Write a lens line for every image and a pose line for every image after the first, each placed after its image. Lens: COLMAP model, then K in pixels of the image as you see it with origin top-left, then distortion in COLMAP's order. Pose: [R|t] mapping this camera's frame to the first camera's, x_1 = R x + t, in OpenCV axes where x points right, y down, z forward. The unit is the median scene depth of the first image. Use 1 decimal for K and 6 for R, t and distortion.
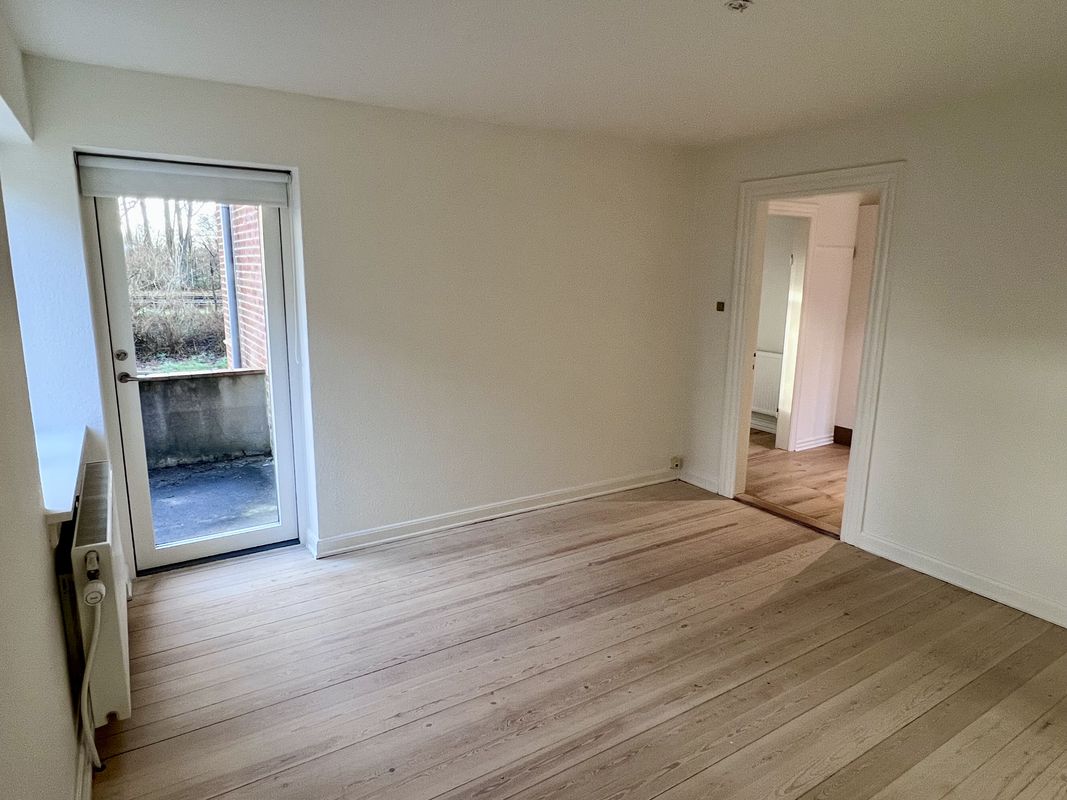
lens RADIAL K [[631.8, 0, 529.7], [0, 631.8, 400.2], [0, 0, 1]] dist [0.002644, 0.000189]
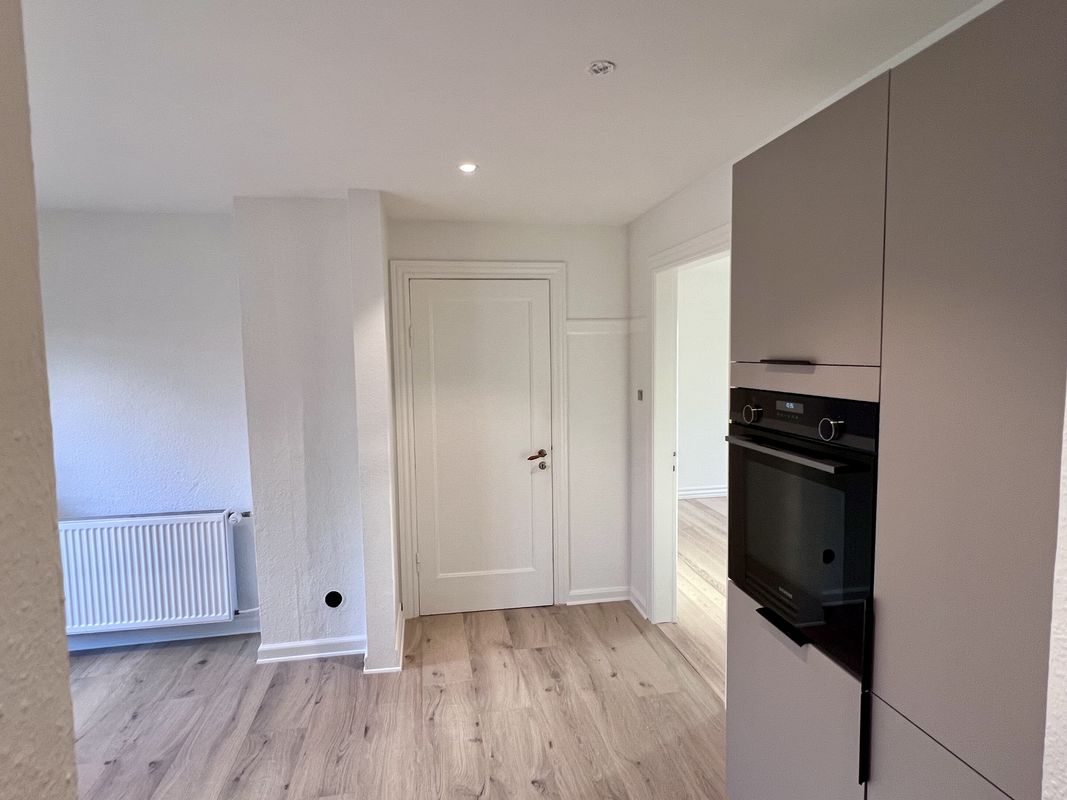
lens RADIAL K [[594.3, 0, 533.6], [0, 594.3, 404.2], [0, 0, 1]] dist [0.008289, 0.000660]
pose [[-0.386066, 0.071258, -0.919715, 1.041119], [-0.159077, 0.976933, 0.142467, -0.223513], [0.908651, 0.201307, -0.365825, 1.172444]]
